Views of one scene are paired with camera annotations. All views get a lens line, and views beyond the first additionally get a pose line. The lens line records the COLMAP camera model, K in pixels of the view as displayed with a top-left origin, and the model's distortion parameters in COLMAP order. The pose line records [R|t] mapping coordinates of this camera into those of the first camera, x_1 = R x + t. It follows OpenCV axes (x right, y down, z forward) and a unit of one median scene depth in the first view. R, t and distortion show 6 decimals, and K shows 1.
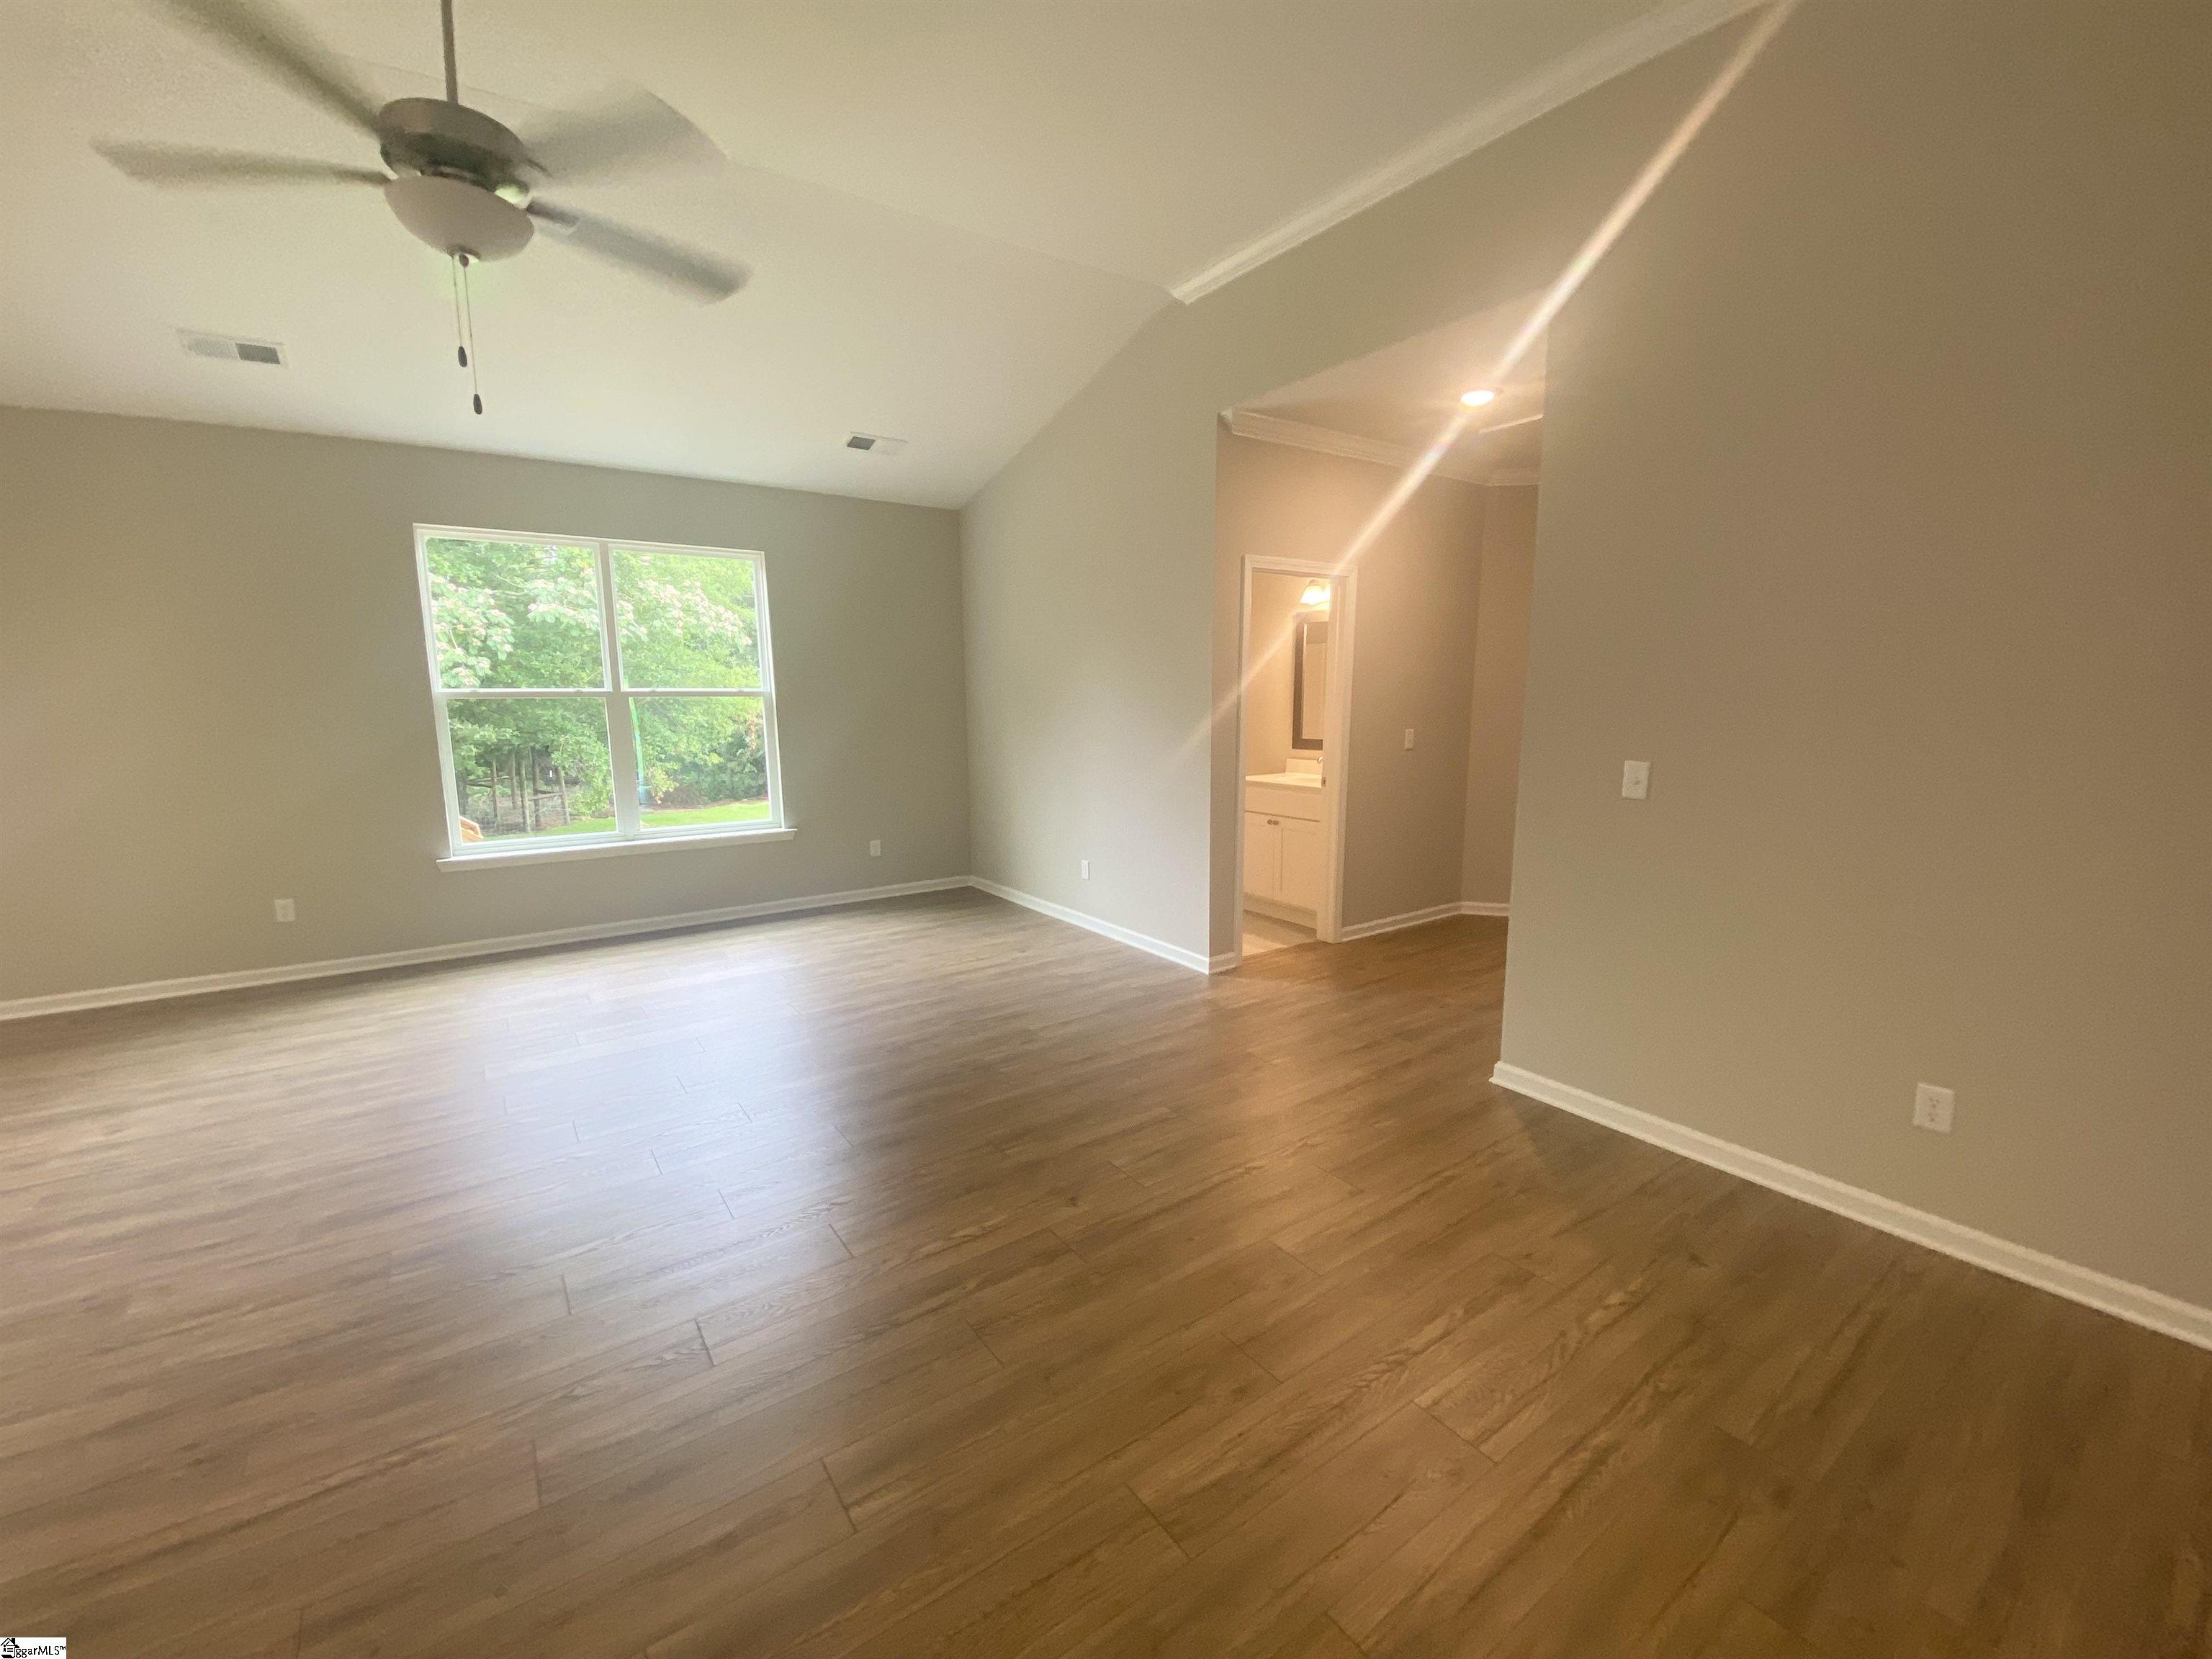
lens RADIAL K [[874.4, 0, 1112.6], [0, 874.4, 836.3], [0, 0, 1]] dist [0.016111, -0.019733]
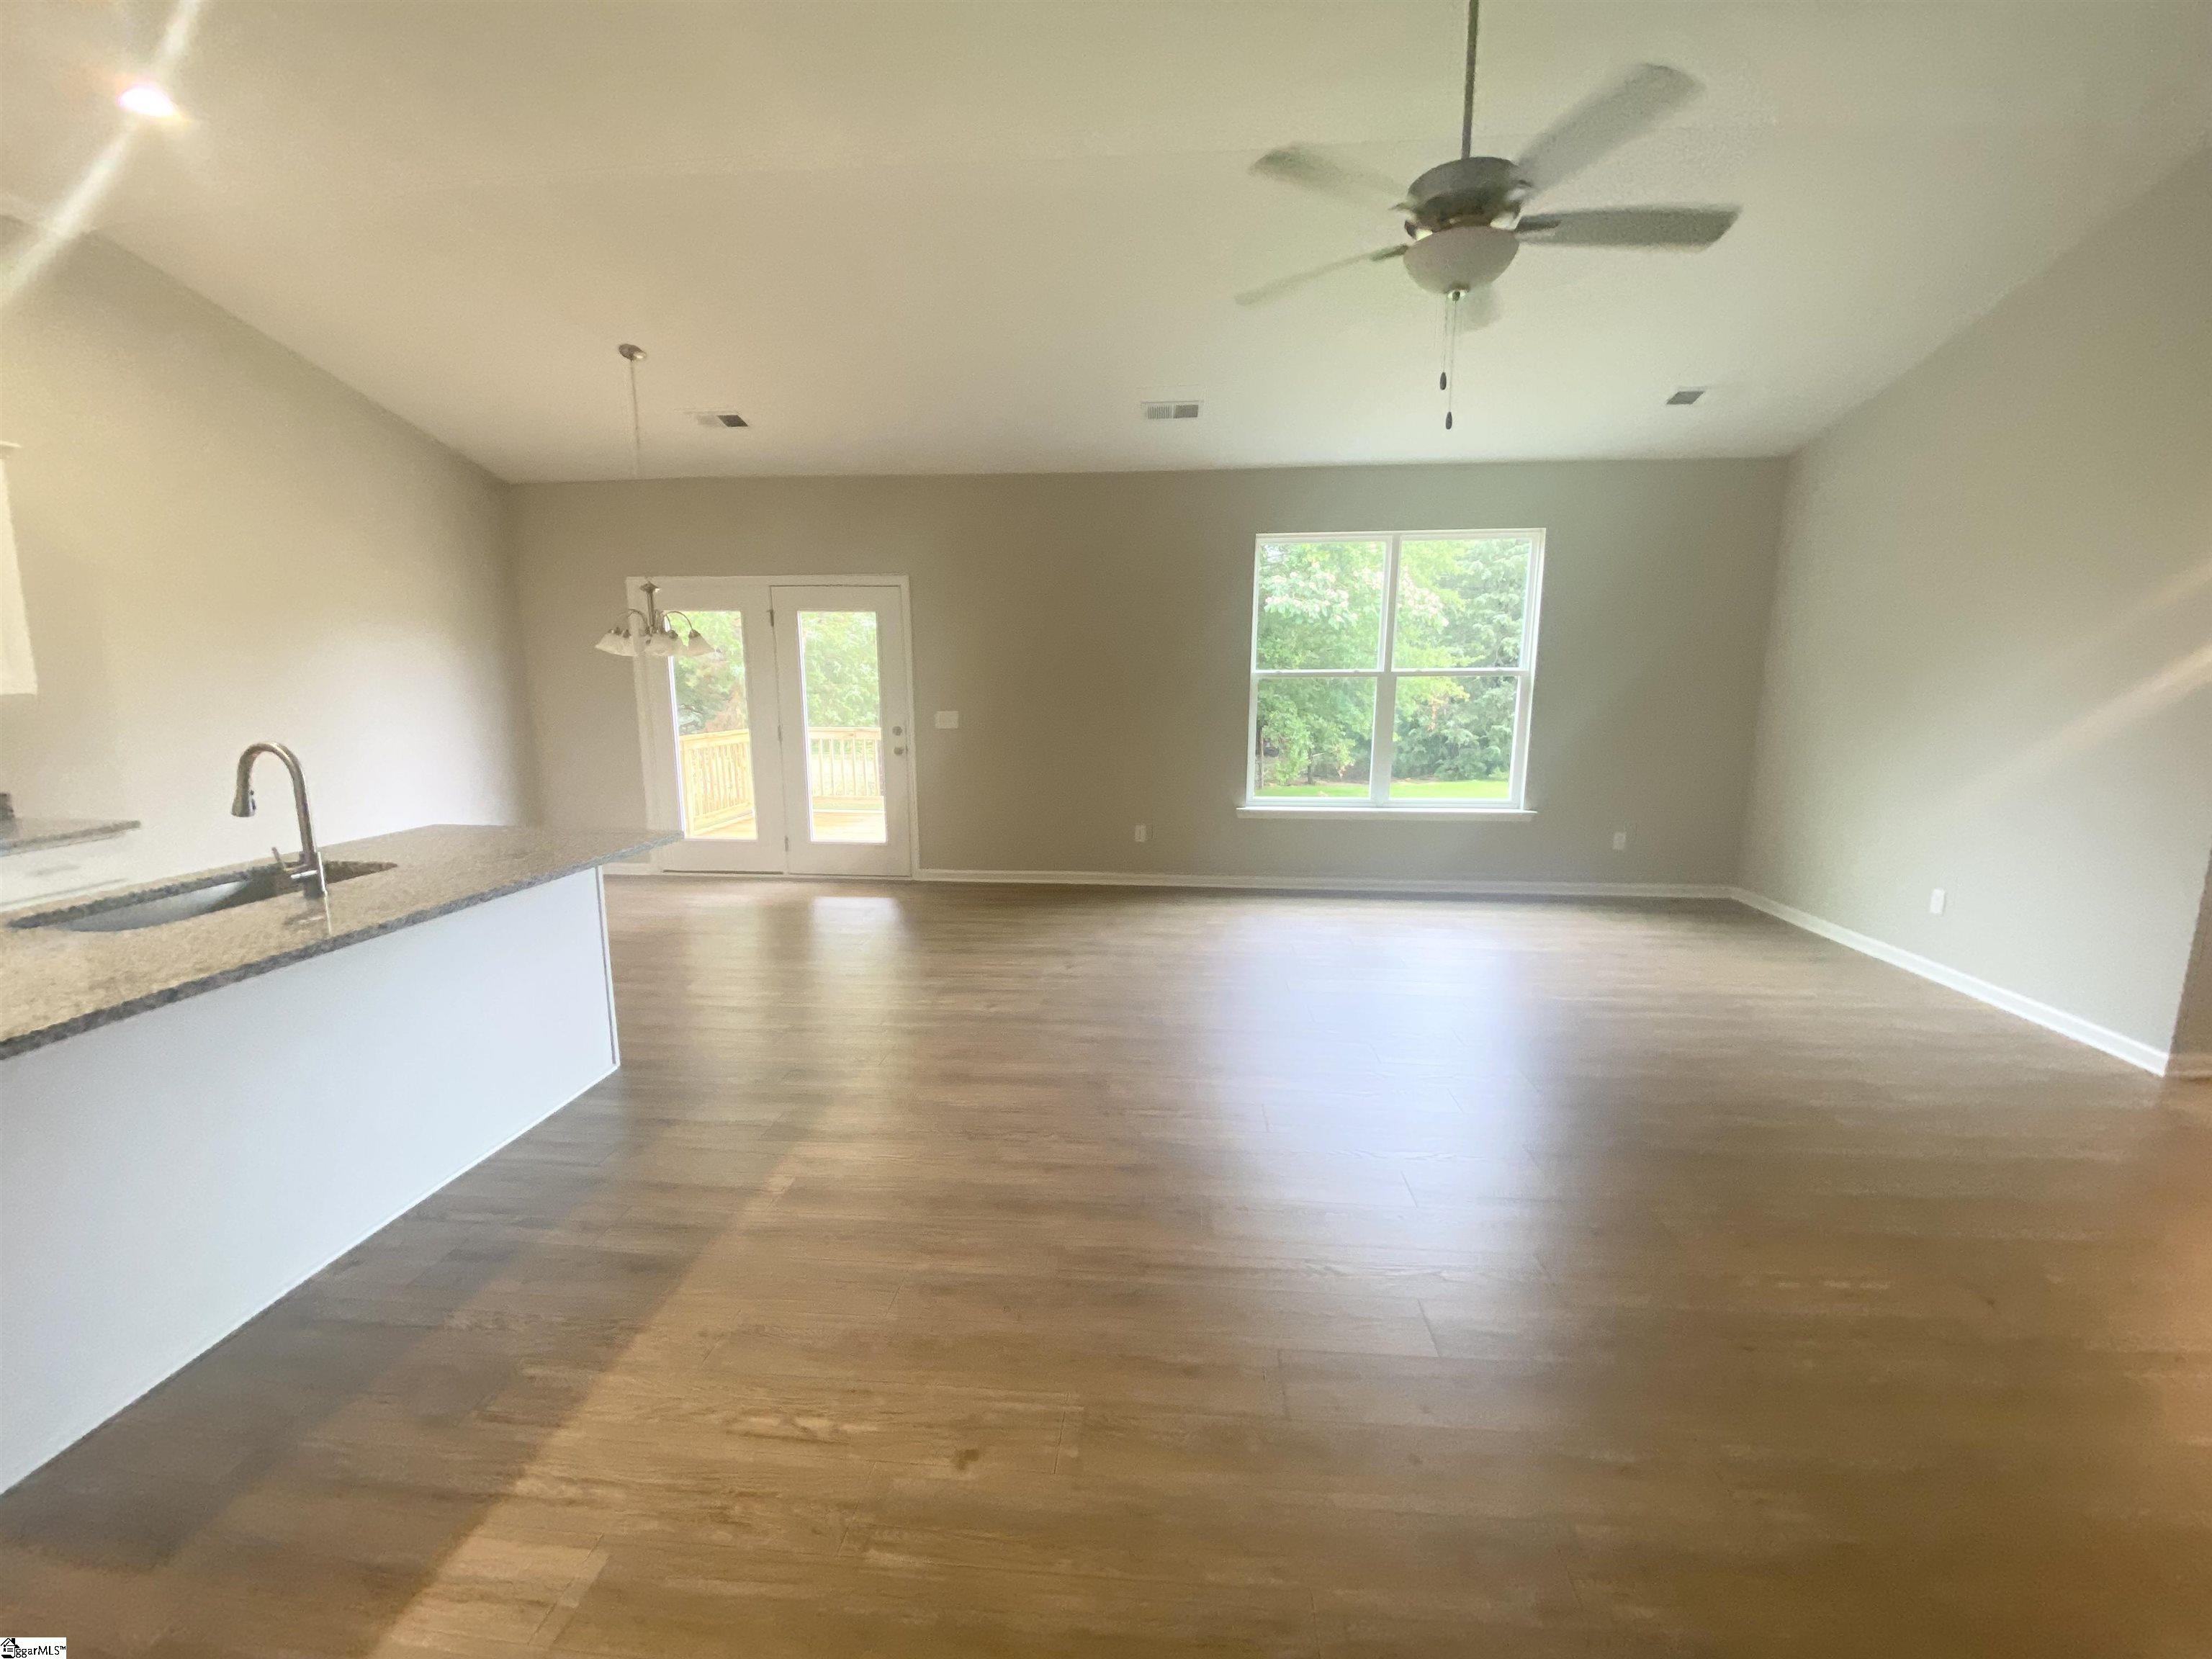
lens RADIAL K [[887.7, 0, 1106.0], [0, 887.7, 829.5], [0, 0, 1]] dist [0.021843, -0.023760]
pose [[0.752936, 0.113203, -0.648284, -0.095797], [-0.107099, 0.993039, 0.049016, 0.017323], [0.649320, 0.032525, 0.759819, -0.076768]]
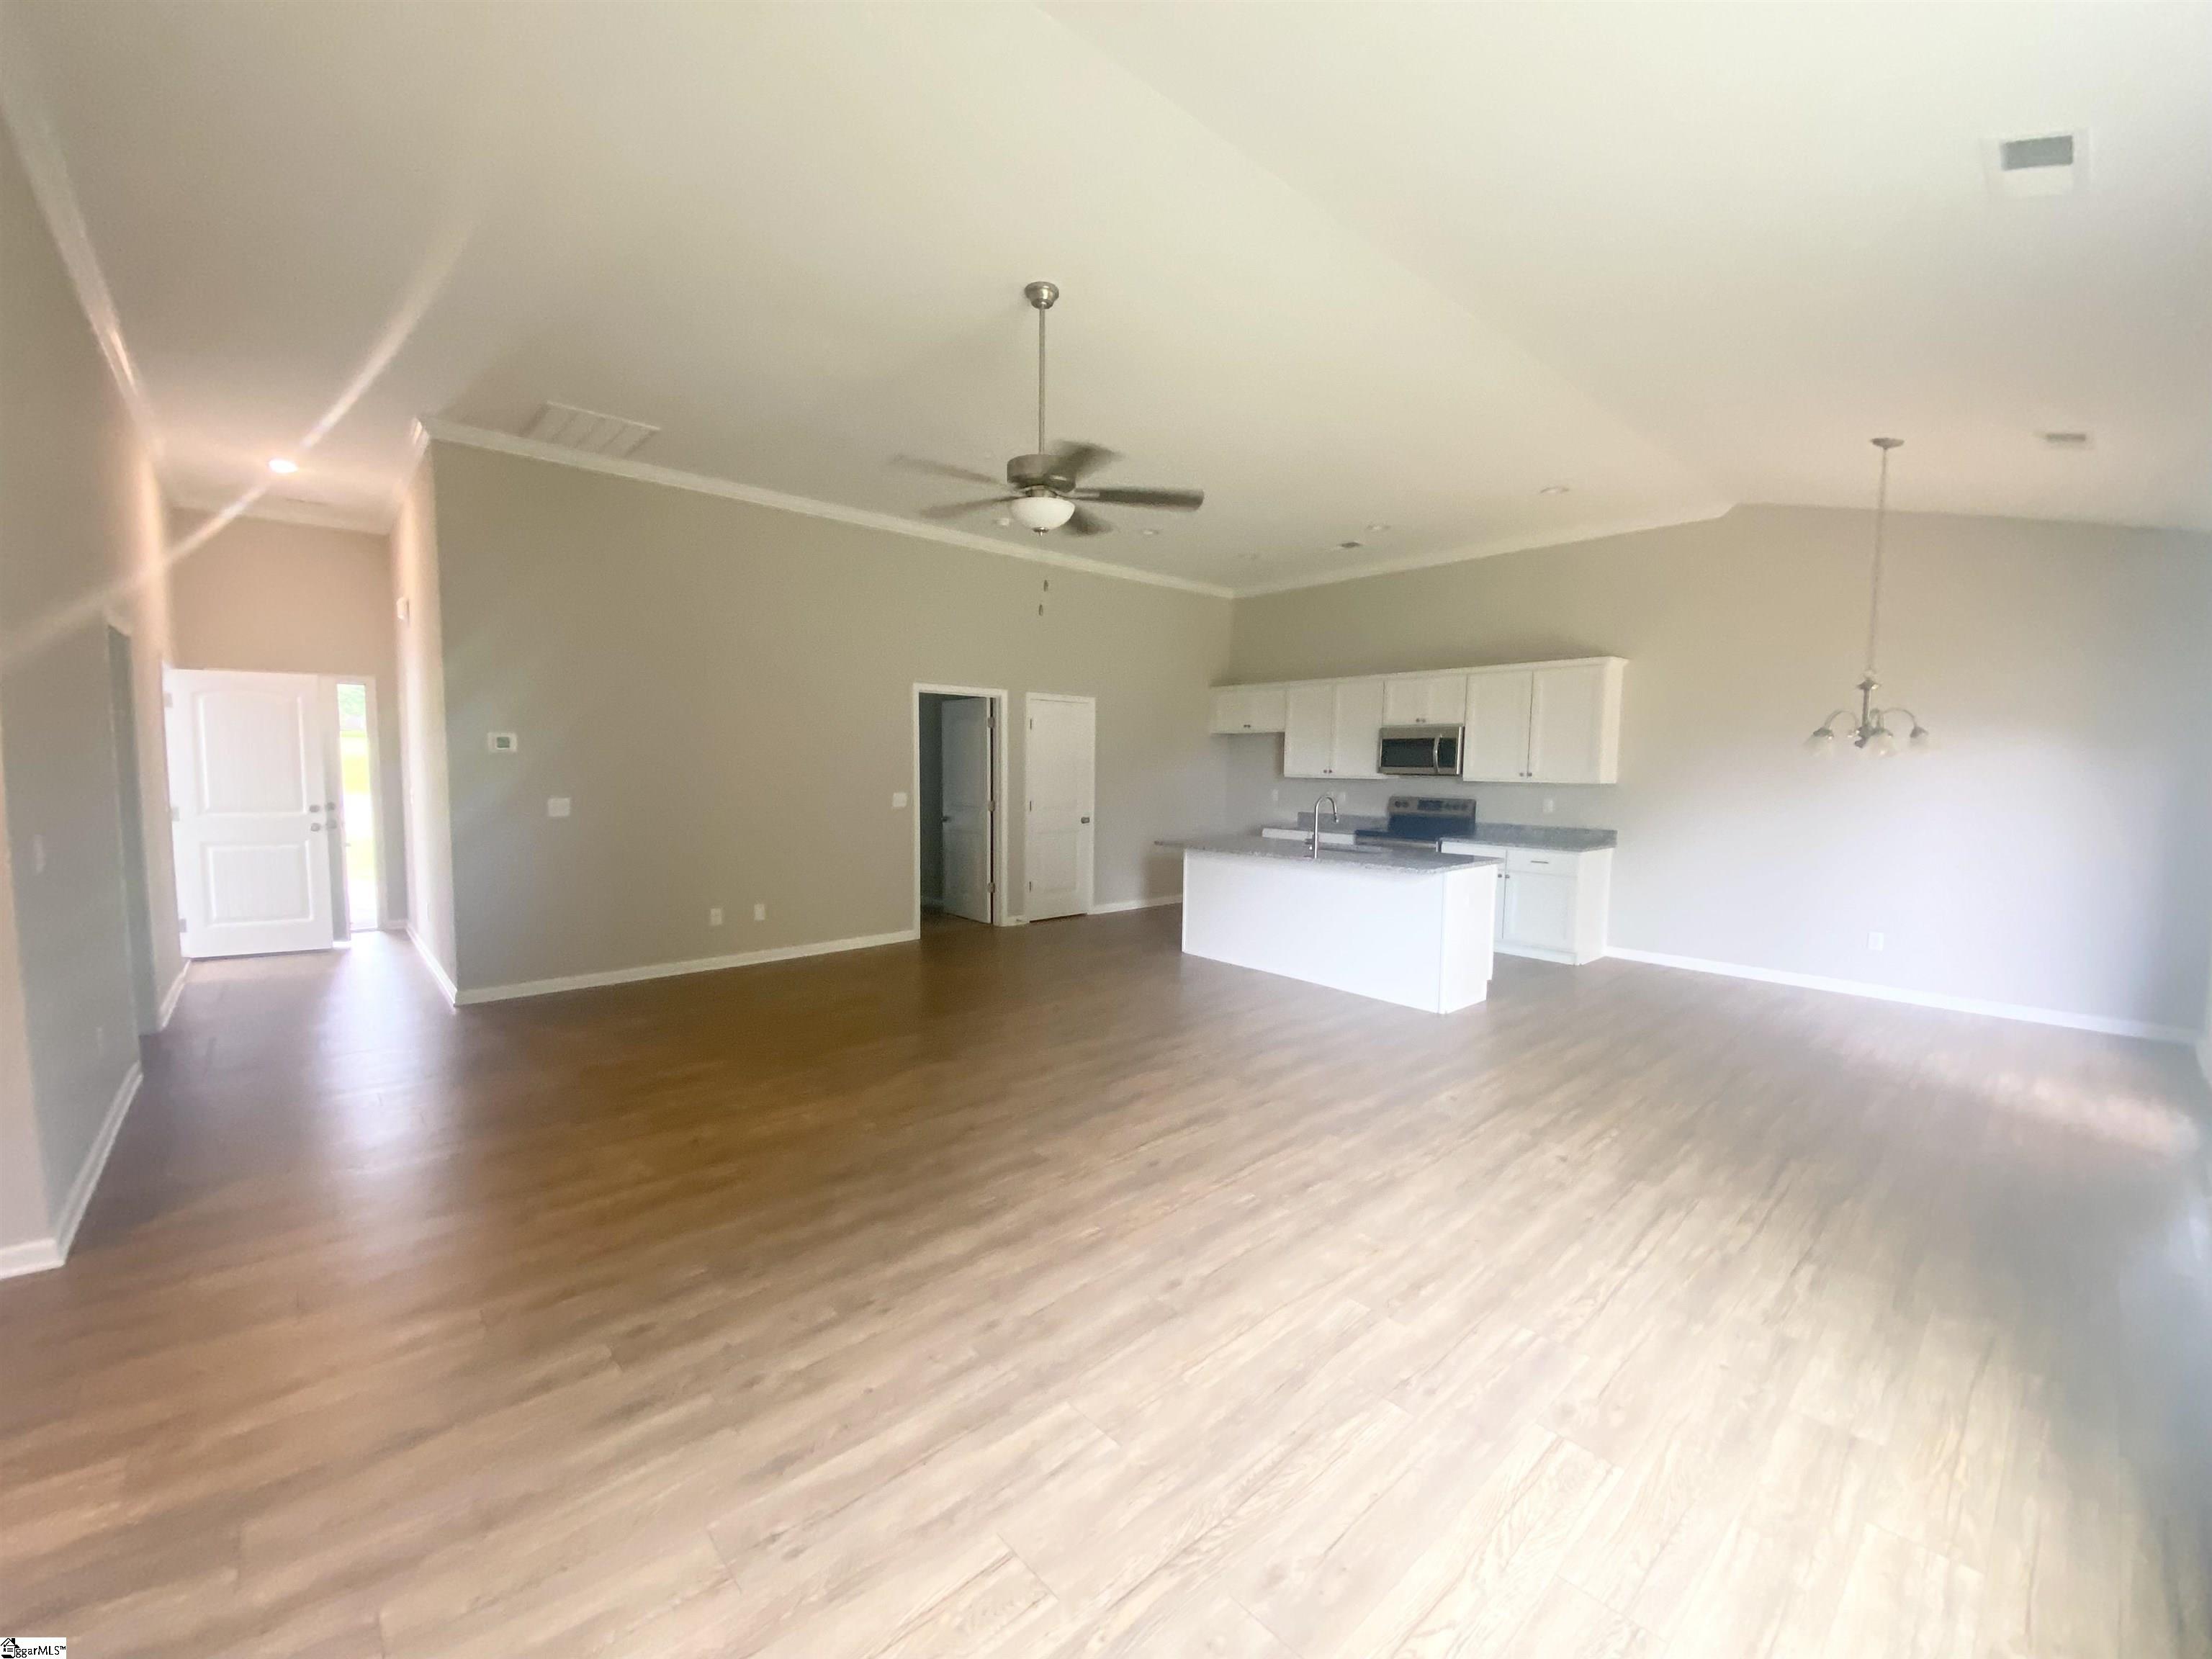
lens RADIAL K [[887.7, 0, 1106.0], [0, 887.7, 829.5], [0, 0, 1]] dist [0.021843, -0.023760]
pose [[-0.993594, 0.000867, -0.113005, -0.279843], [-0.025308, 0.972865, 0.229984, -0.205274], [0.110138, 0.231371, -0.966611, 1.239685]]
